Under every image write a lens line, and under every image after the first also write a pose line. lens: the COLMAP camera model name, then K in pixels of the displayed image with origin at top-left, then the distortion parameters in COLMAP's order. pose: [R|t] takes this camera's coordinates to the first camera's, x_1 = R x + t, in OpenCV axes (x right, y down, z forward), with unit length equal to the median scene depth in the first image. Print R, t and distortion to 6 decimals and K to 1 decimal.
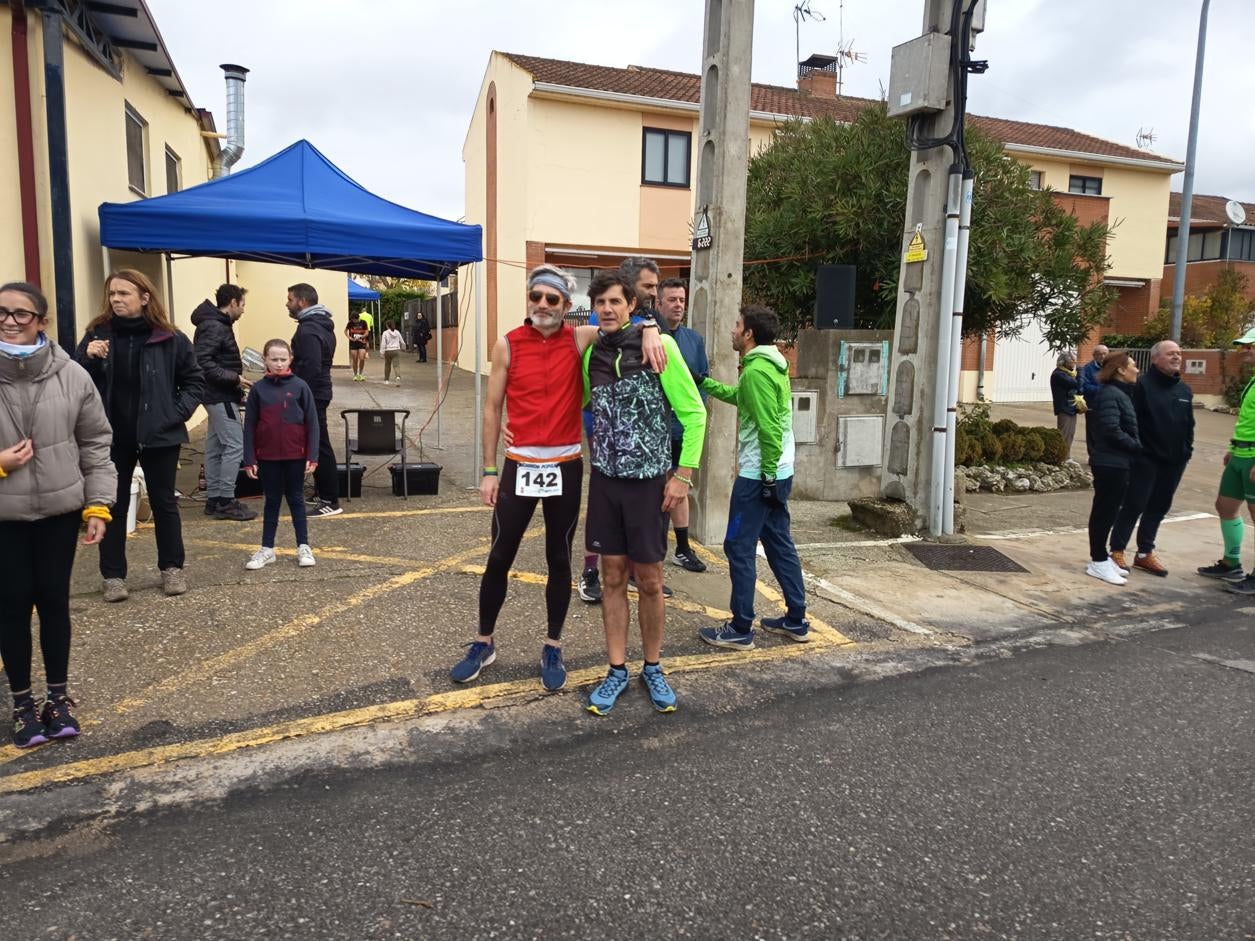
lens RADIAL K [[886.9, 0, 621.1], [0, 886.9, 443.0], [0, 0, 1]] dist [0.041518, -0.044780]
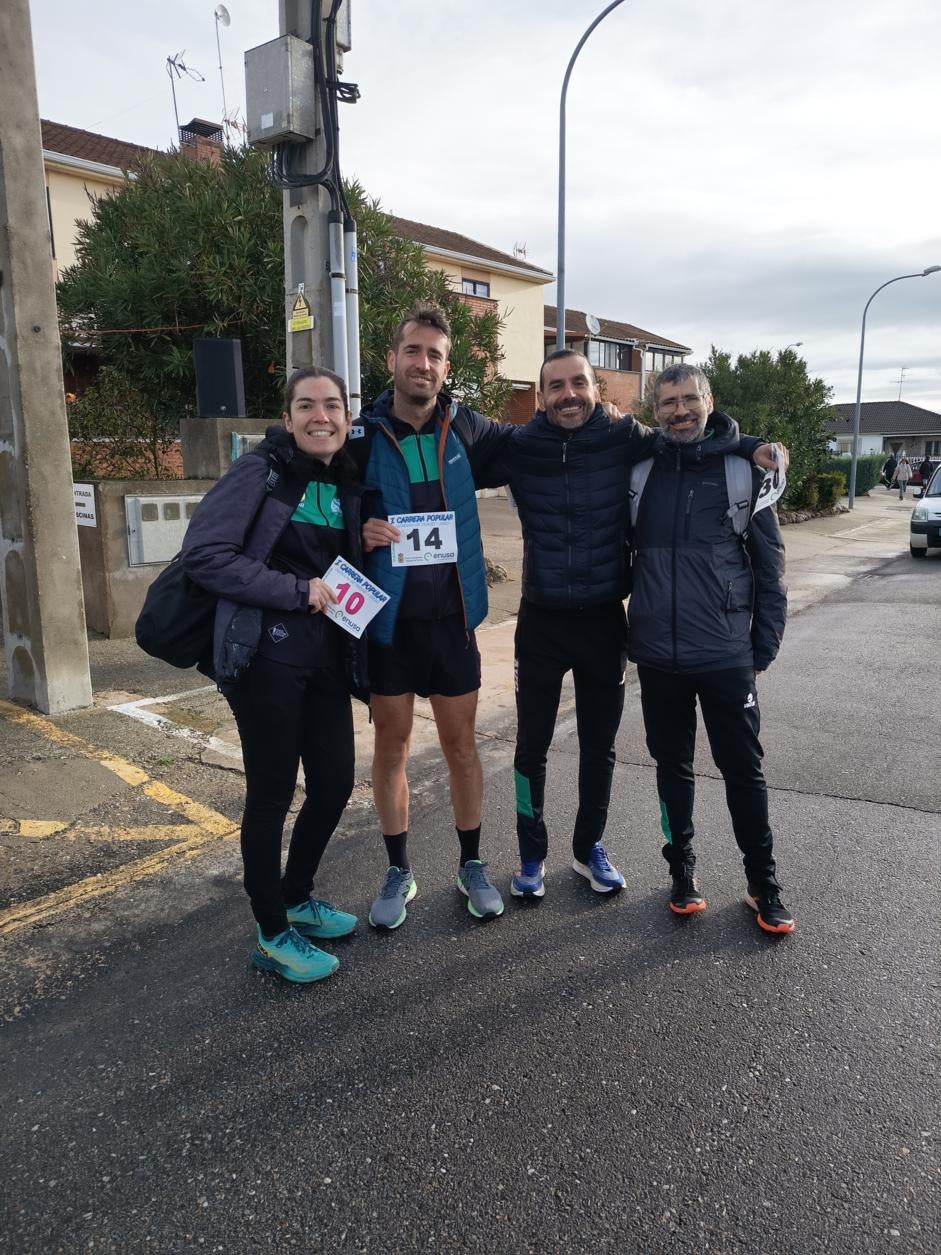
lens RADIAL K [[886.9, 0, 483.6], [0, 886.9, 623.1], [0, 0, 1]] dist [0.041518, -0.044780]
pose [[0.890474, -0.112725, 0.440851, 0.083848], [0.075959, 0.992060, 0.100238, -0.002843], [-0.448650, -0.055773, 0.891965, 0.164084]]
